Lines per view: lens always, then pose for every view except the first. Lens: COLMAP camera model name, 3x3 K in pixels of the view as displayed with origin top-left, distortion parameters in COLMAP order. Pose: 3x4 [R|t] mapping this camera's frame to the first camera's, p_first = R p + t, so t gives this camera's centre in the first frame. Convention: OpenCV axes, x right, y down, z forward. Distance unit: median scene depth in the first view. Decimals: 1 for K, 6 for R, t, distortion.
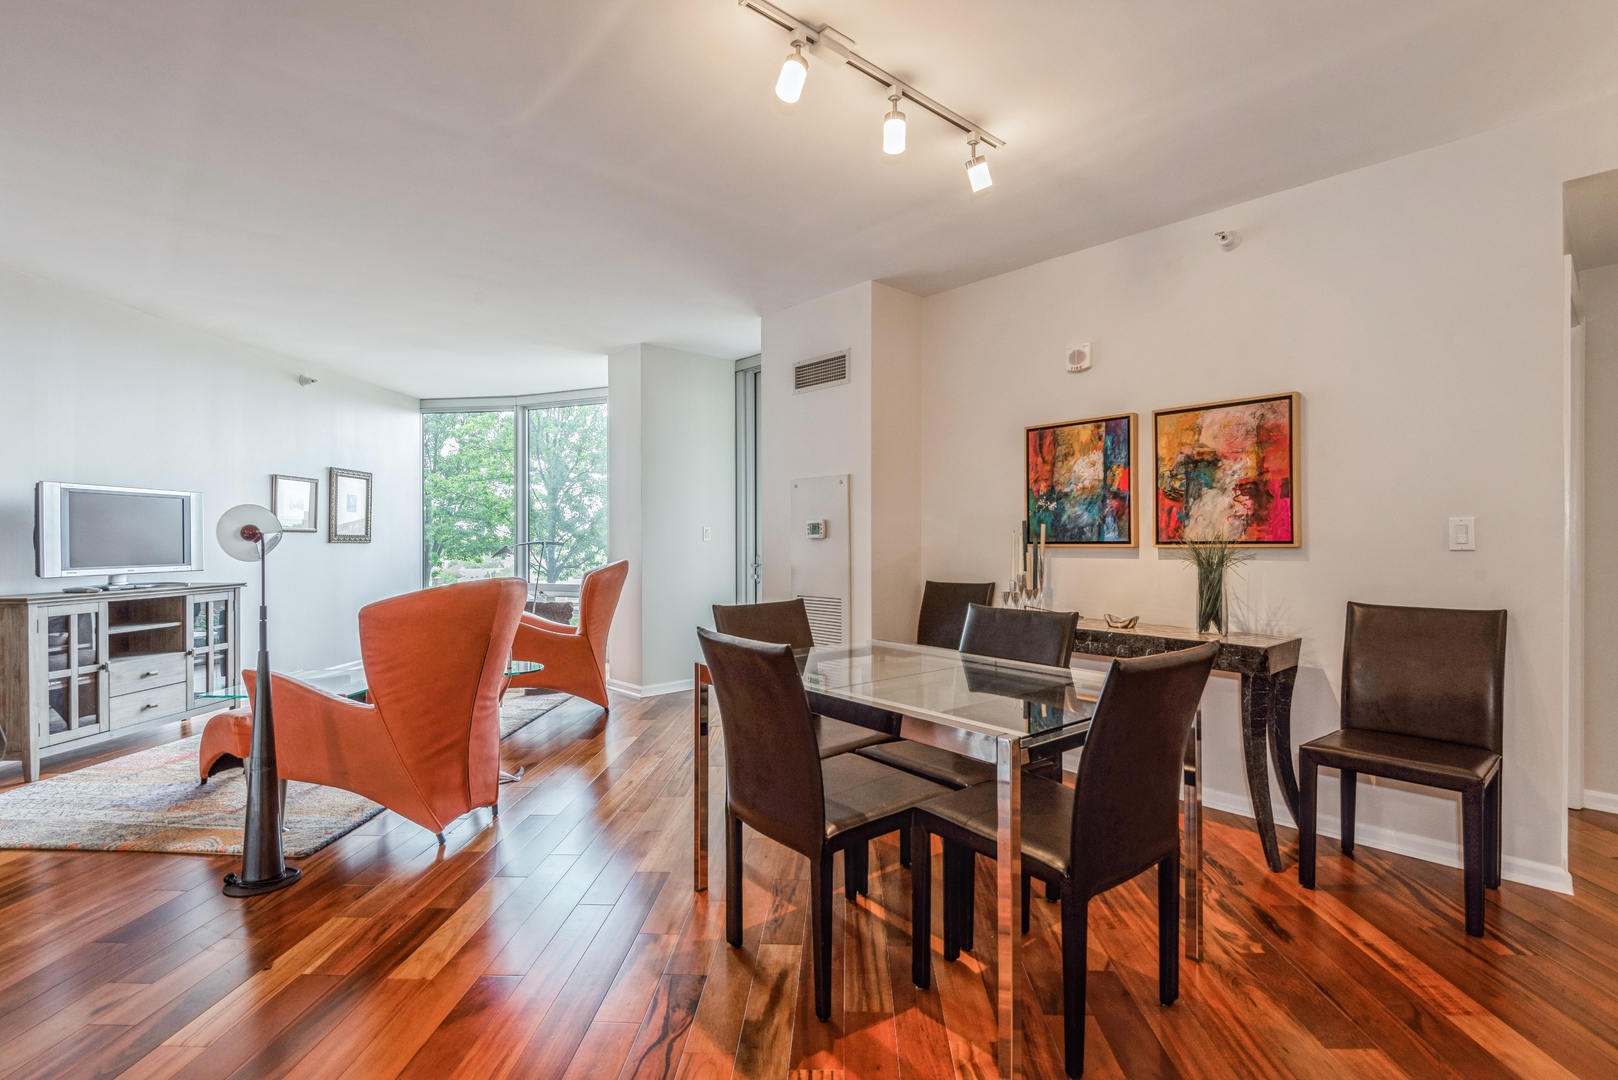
lens RADIAL K [[753.8, 0, 813.3], [0, 753.8, 541.7], [0, 0, 1]] dist [0.000561, -0.003047]
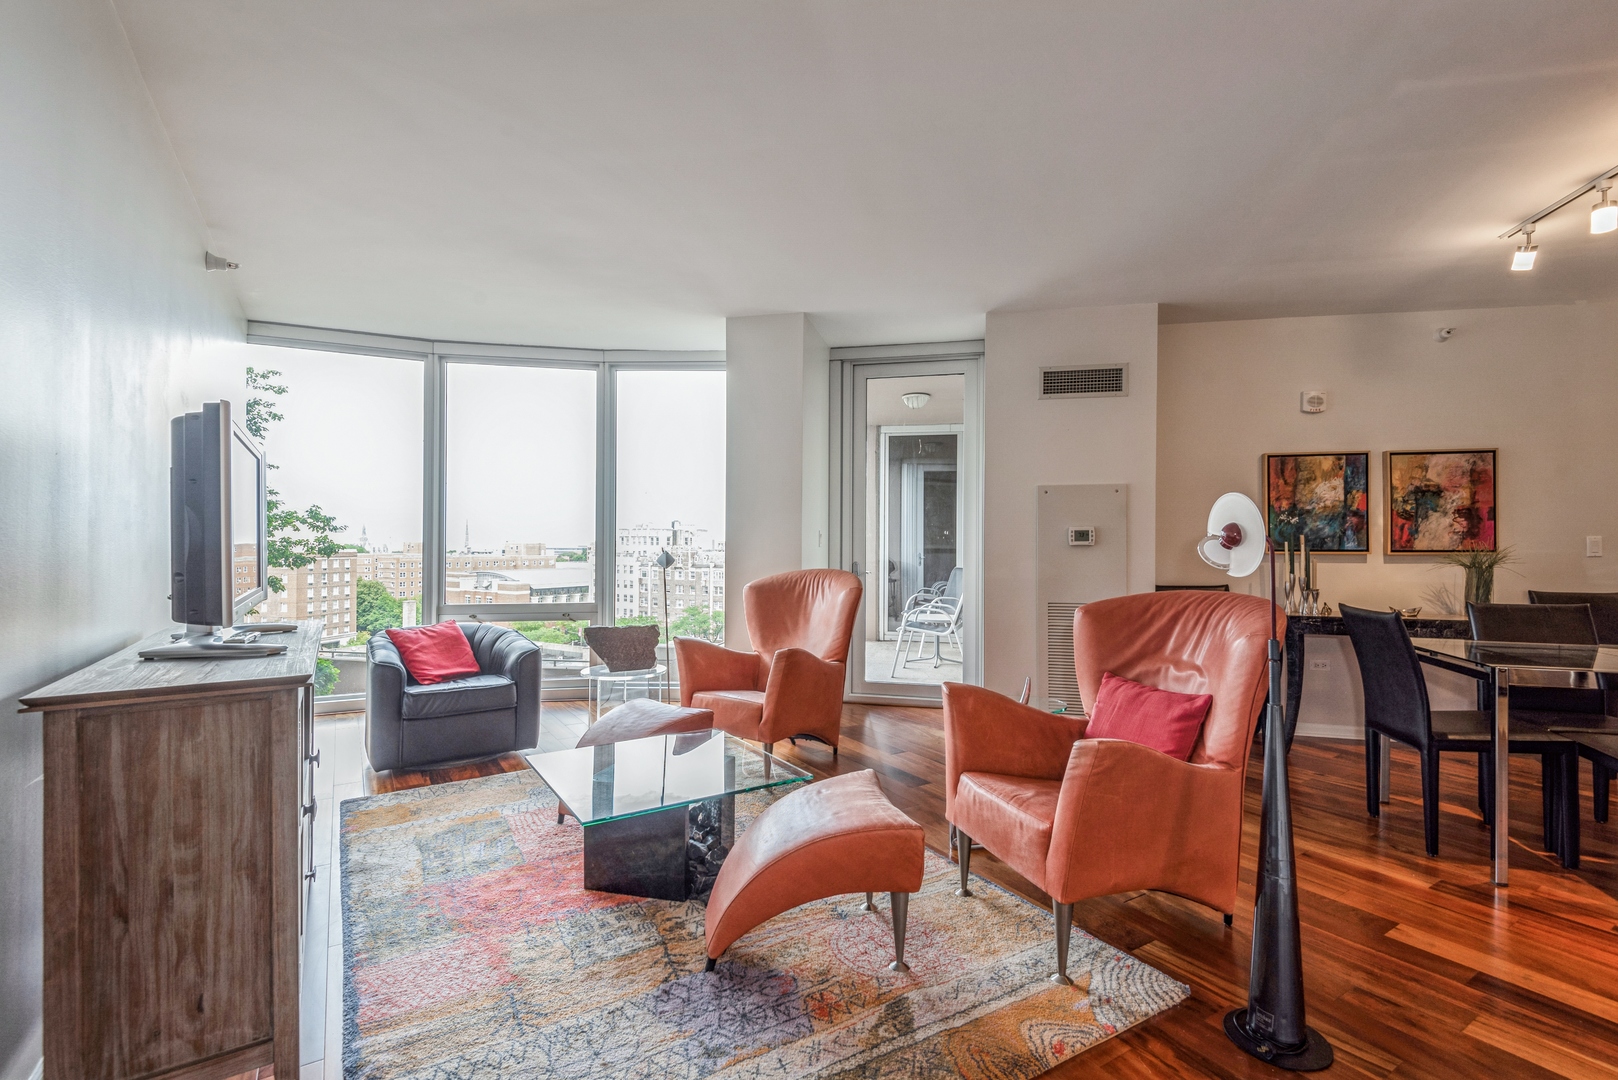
lens RADIAL K [[732.0, 0, 806.4], [0, 732.0, 538.2], [0, 0, 1]] dist [0.014135, -0.009999]
pose [[0.823734, 0.011547, 0.566858, -1.171607], [-0.006110, 0.999915, -0.011490, 0.000109], [-0.566943, 0.006001, 0.823735, 0.543540]]
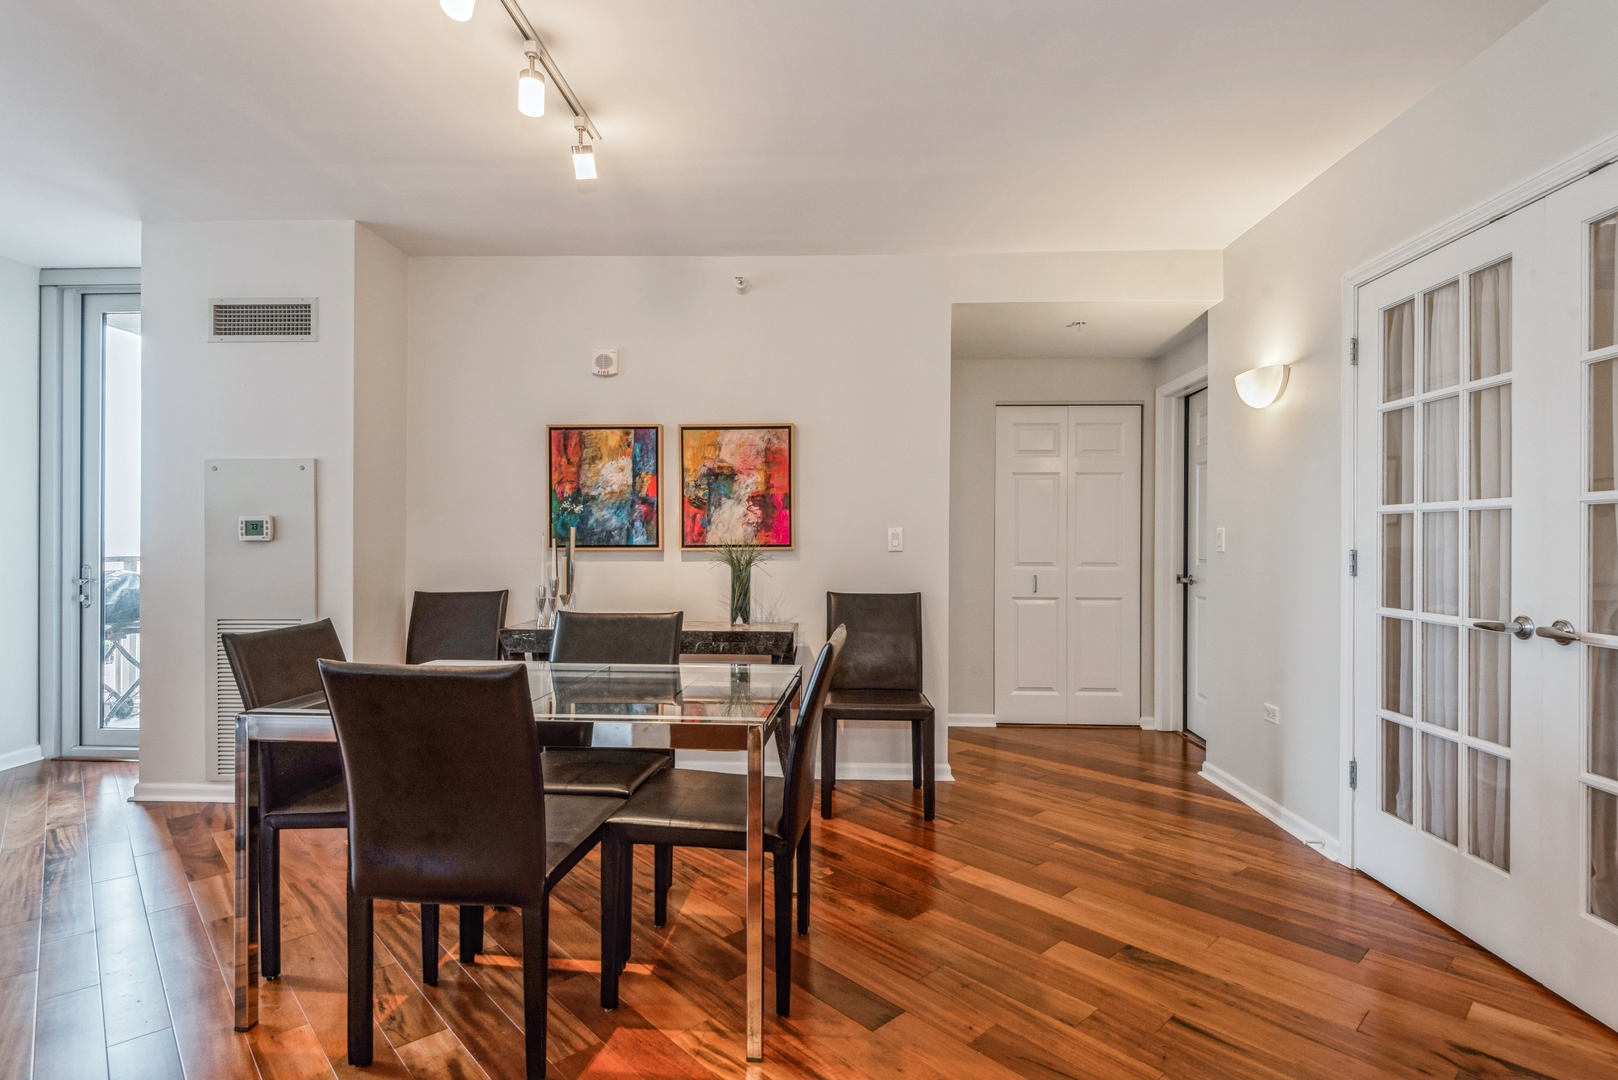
lens RADIAL K [[788.3, 0, 830.4], [0, 788.3, 544.2], [0, 0, 1]] dist [0.017641, -0.002655]
pose [[0.703762, 0.001964, 0.710433, -0.212505], [-0.000562, 0.999997, -0.002208, 0.001001], [-0.710435, 0.001154, 0.703762, 0.048918]]
